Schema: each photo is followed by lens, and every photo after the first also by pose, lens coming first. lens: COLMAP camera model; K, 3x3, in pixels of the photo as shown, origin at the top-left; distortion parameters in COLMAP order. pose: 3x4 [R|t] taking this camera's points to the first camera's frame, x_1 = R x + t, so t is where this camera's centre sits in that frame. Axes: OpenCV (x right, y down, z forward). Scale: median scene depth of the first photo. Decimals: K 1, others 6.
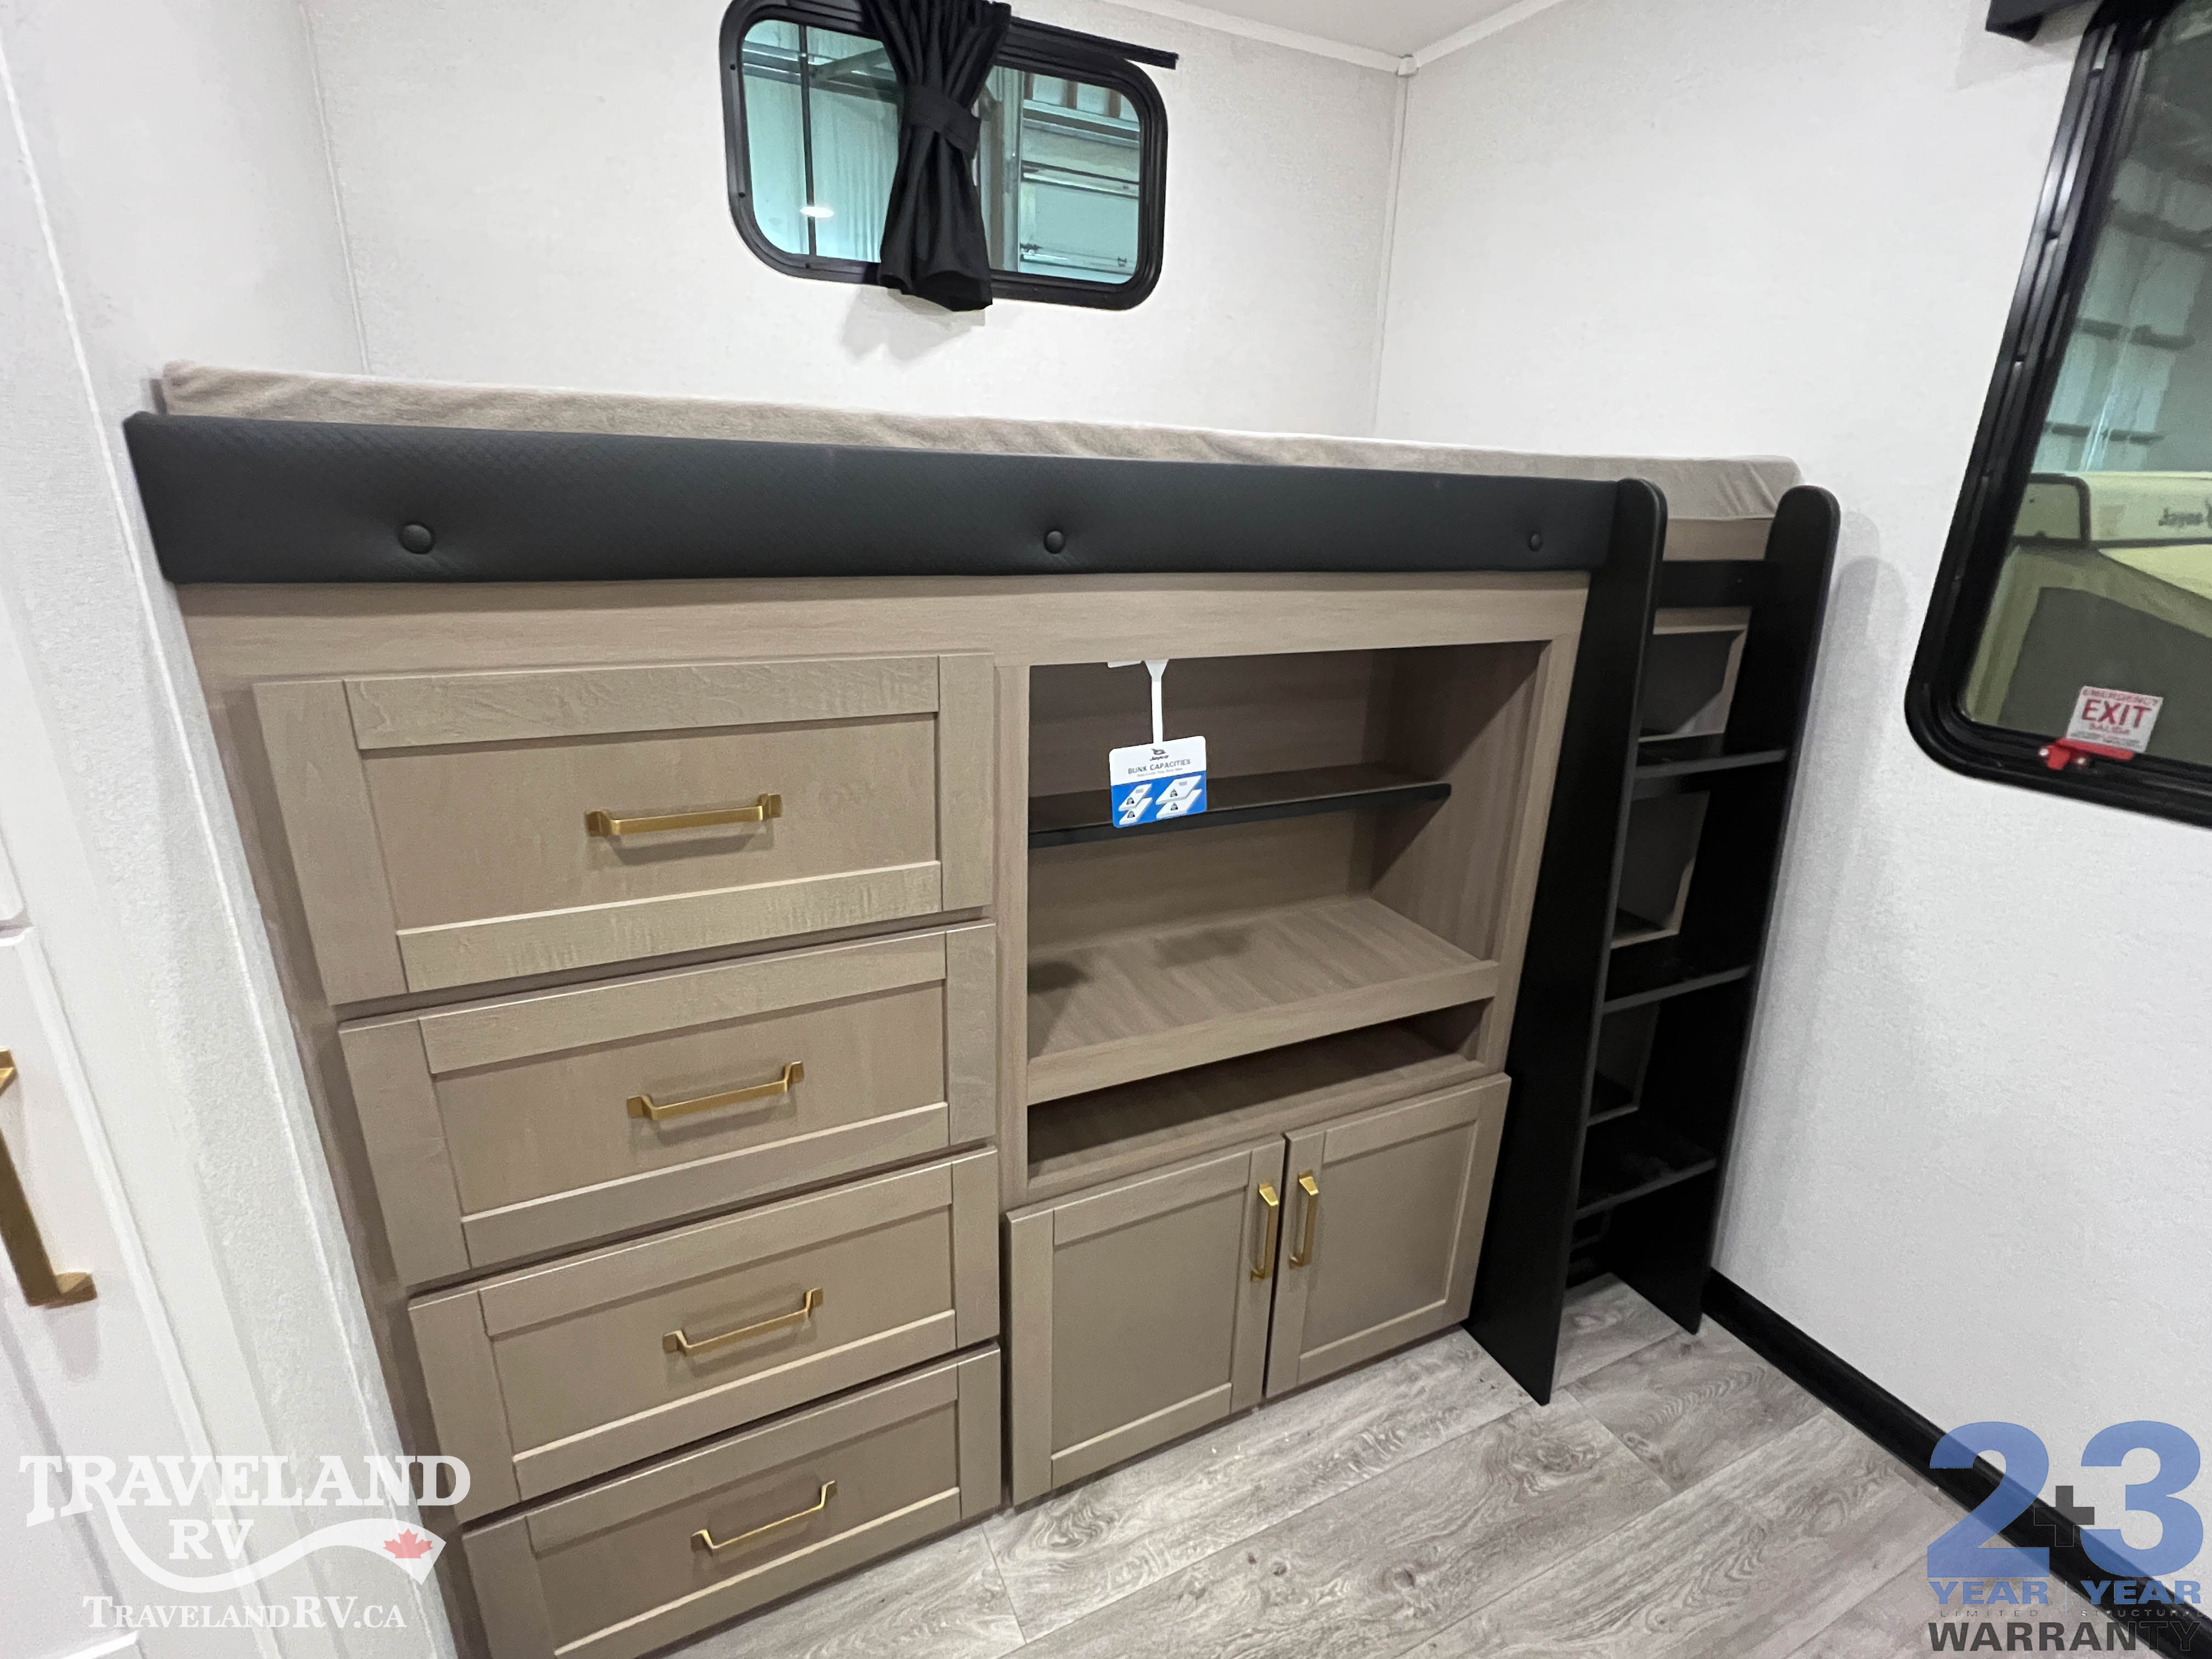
lens RADIAL K [[1037.9, 0, 1115.3], [0, 1037.9, 830.7], [0, 0, 1]] dist [0.001061, -0.000459]
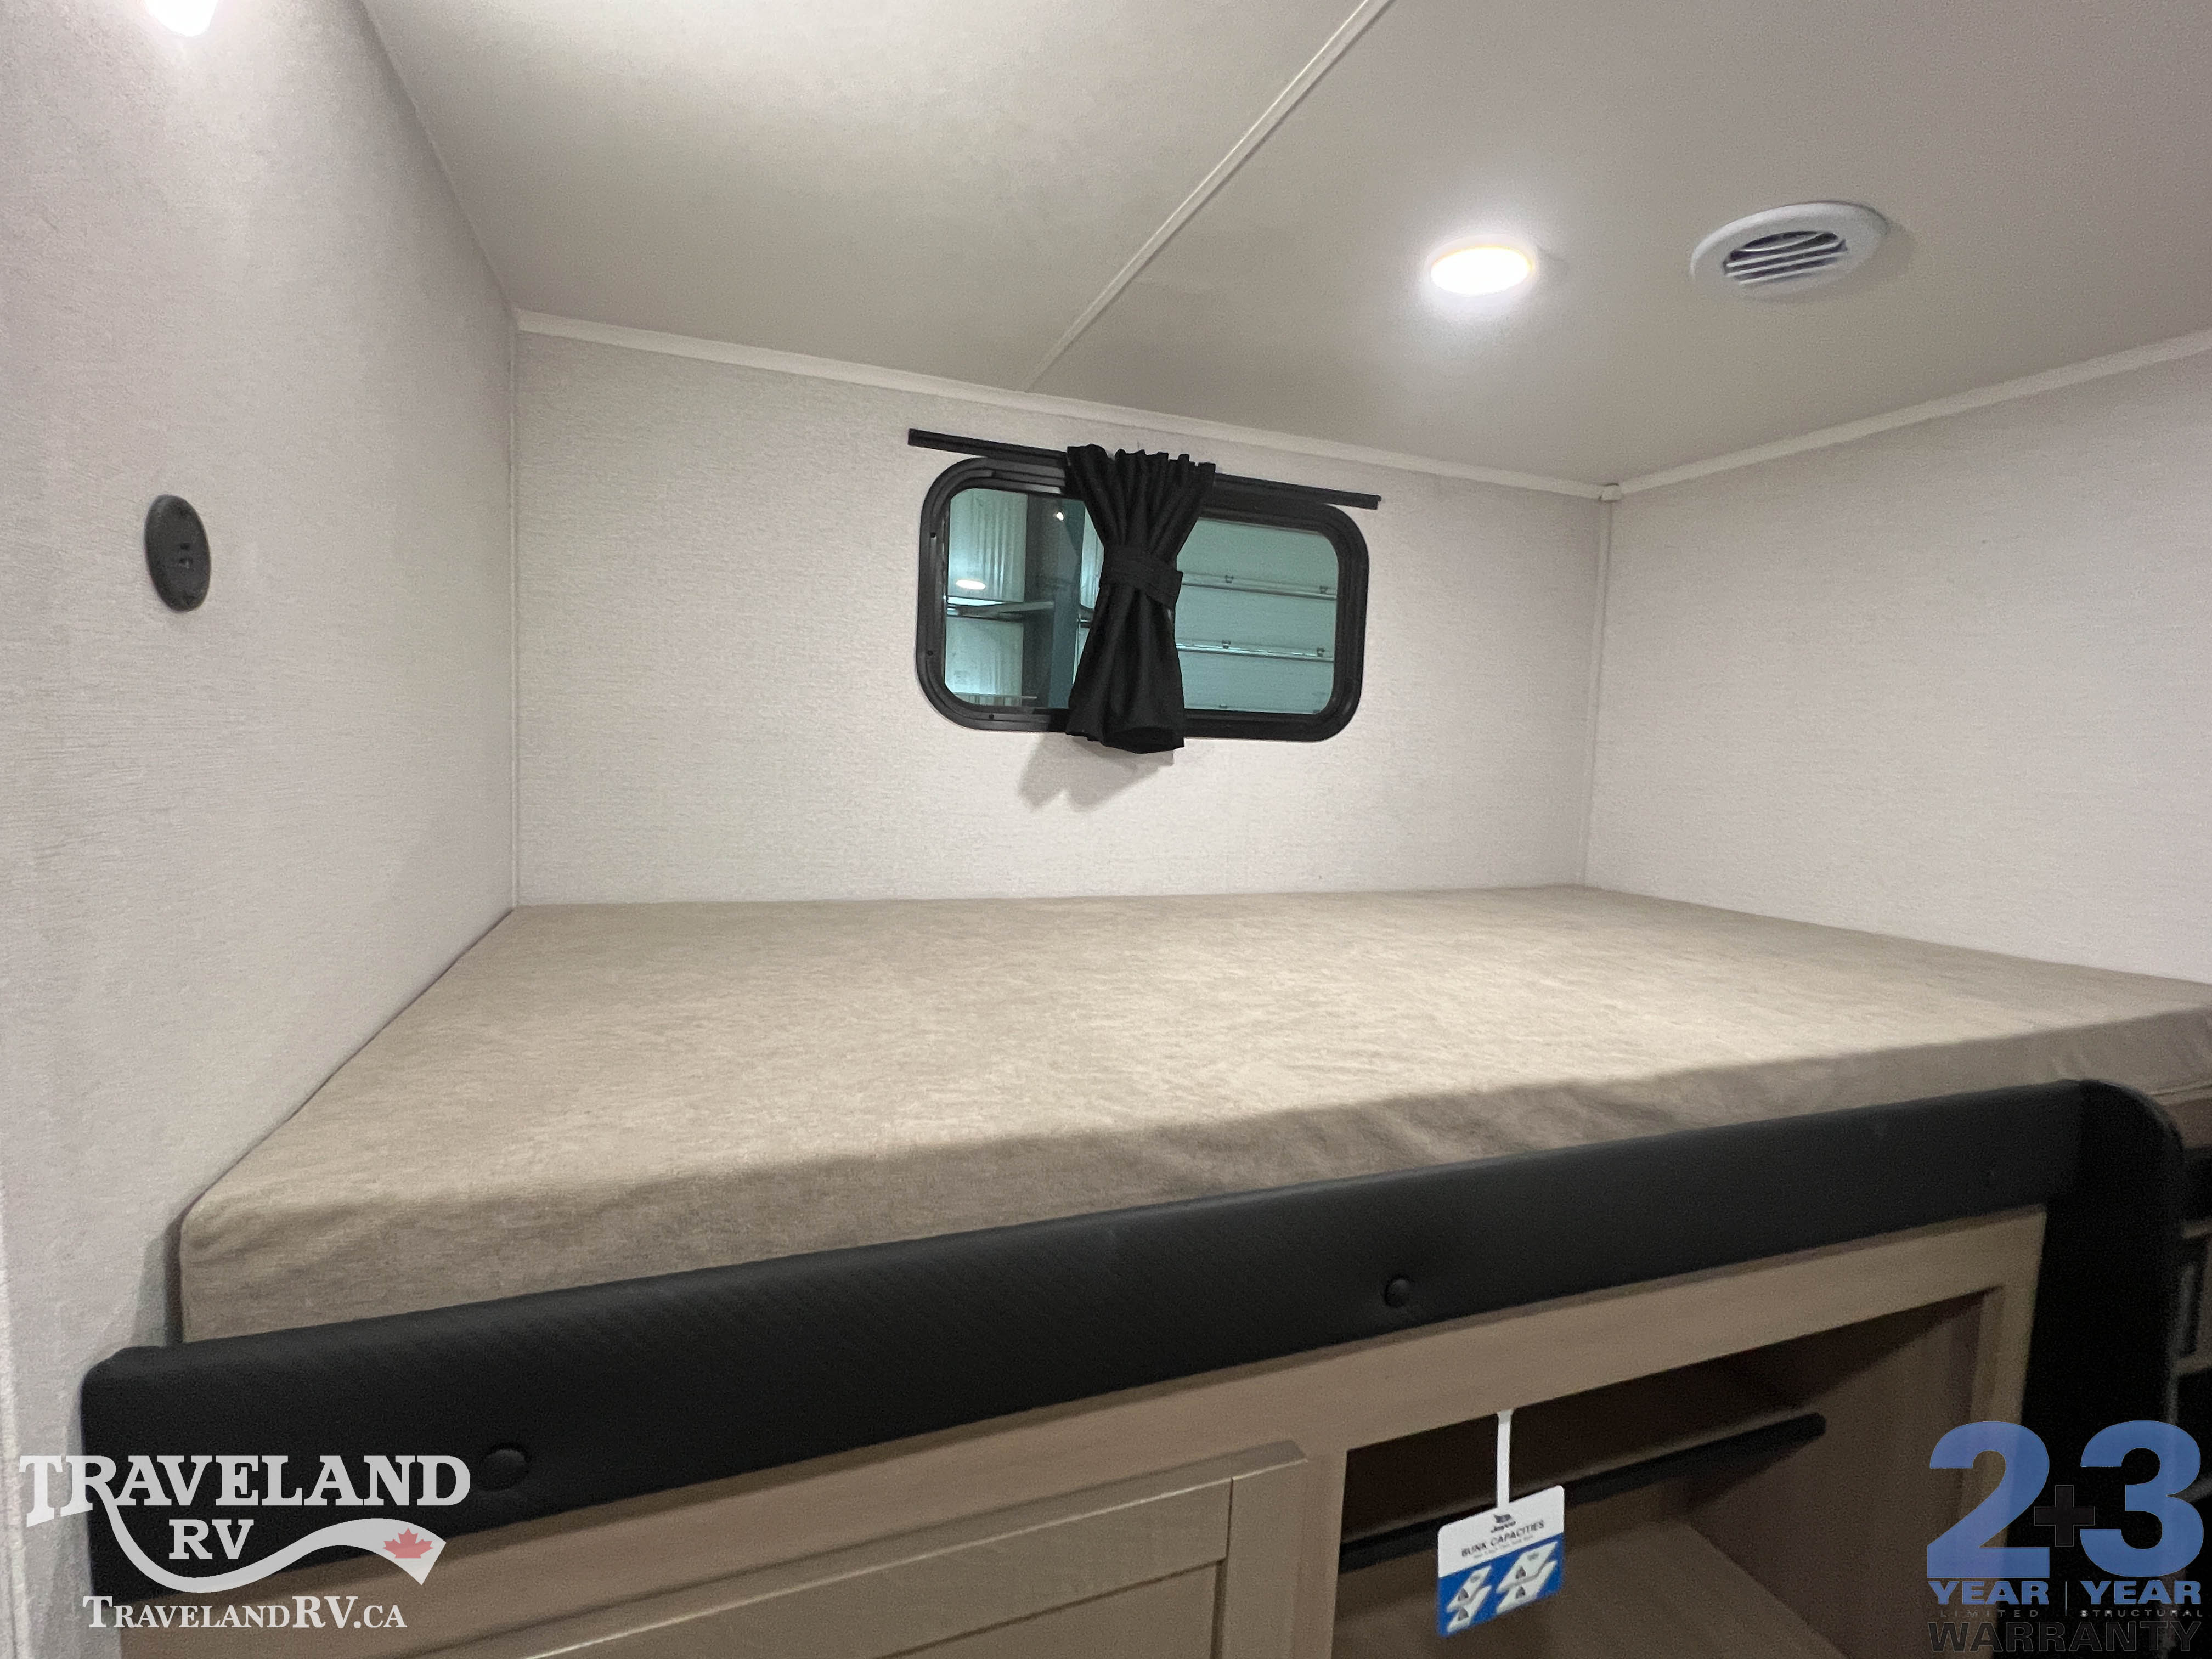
lens RADIAL K [[1037.9, 0, 1115.3], [0, 1037.9, 830.7], [0, 0, 1]] dist [0.001061, -0.000459]
pose [[0.996760, 0.016383, -0.078753, -0.152000], [-0.034541, 0.971355, -0.235111, -0.316133], [0.072645, 0.237069, 0.968773, 0.188208]]
